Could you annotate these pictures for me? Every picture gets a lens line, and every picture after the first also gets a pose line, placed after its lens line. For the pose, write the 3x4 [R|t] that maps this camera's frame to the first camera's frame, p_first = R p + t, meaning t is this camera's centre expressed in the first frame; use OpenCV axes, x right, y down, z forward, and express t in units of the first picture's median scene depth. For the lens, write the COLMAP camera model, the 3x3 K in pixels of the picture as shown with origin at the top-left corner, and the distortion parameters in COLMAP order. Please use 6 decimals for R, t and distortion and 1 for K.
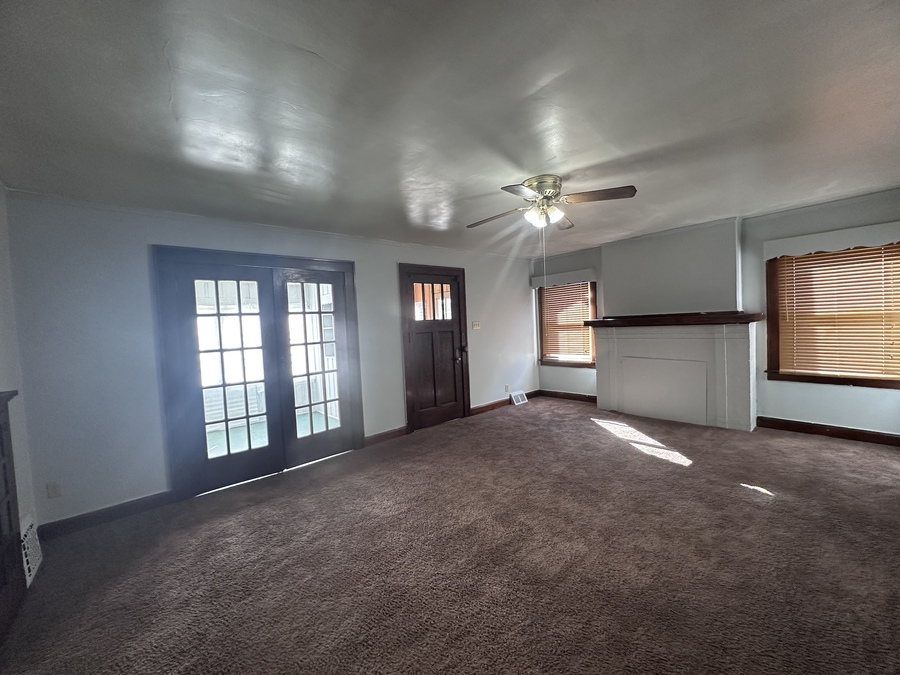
lens RADIAL K [[358.9, 0, 443.1], [0, 358.9, 335.9], [0, 0, 1]] dist [-0.002736, -0.000060]
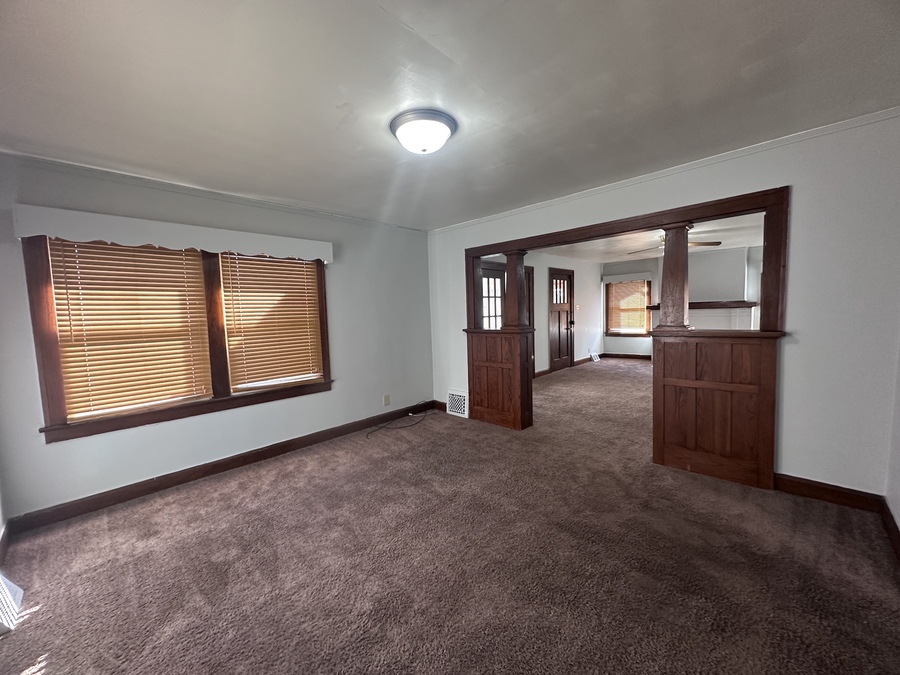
lens RADIAL K [[358.9, 0, 448.9], [0, 358.9, 337.3], [0, 0, 1]] dist [-0.002736, -0.000060]
pose [[0.995882, 0.008533, 0.090251, -1.403152], [-0.011585, 0.999377, 0.033342, 0.124575], [-0.089910, -0.034251, 0.995361, -1.131001]]
